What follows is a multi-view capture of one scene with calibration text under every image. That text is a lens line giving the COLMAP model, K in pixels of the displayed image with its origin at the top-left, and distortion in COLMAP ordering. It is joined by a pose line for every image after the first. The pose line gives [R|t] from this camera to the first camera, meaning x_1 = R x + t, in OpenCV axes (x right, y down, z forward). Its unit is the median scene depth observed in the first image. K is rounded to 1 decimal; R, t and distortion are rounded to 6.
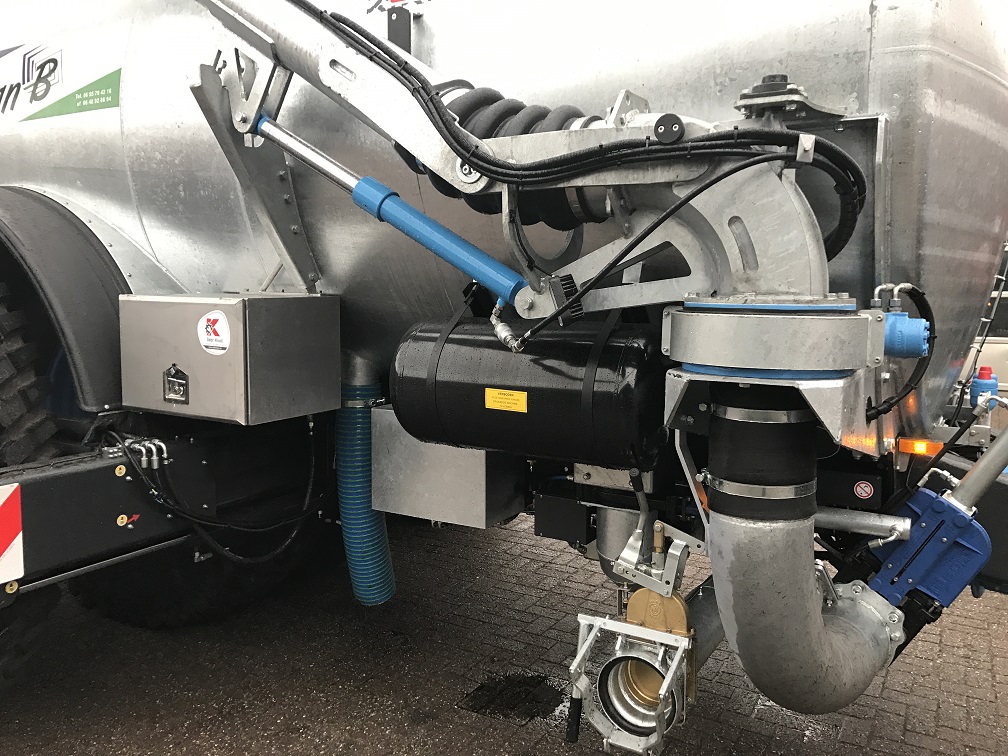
lens RADIAL K [[844.4, 0, 484.7], [0, 844.4, 370.4], [0, 0, 1]] dist [0.008565, -0.001571]
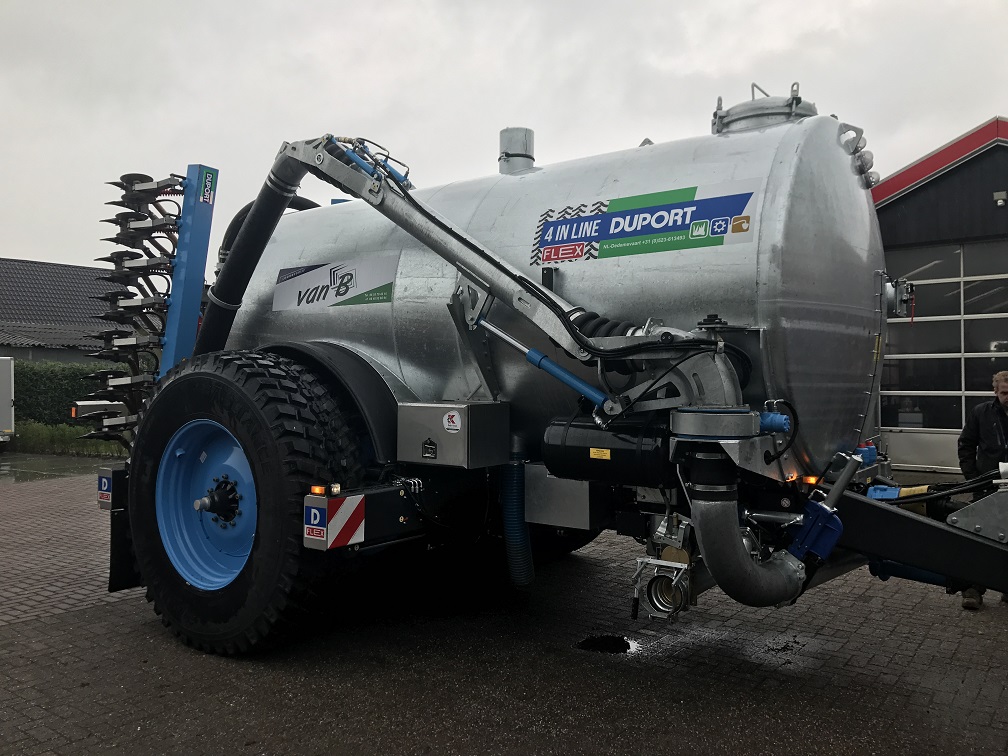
lens RADIAL K [[832.1, 0, 504.0], [0, 832.1, 378.0], [0, 0, 1]] dist [0.185671, -0.449161]
pose [[0.996354, -0.004729, -0.085181, -0.034576], [-0.004145, 0.994600, -0.103699, 0.064000], [0.085212, 0.103674, 0.990954, -1.087926]]
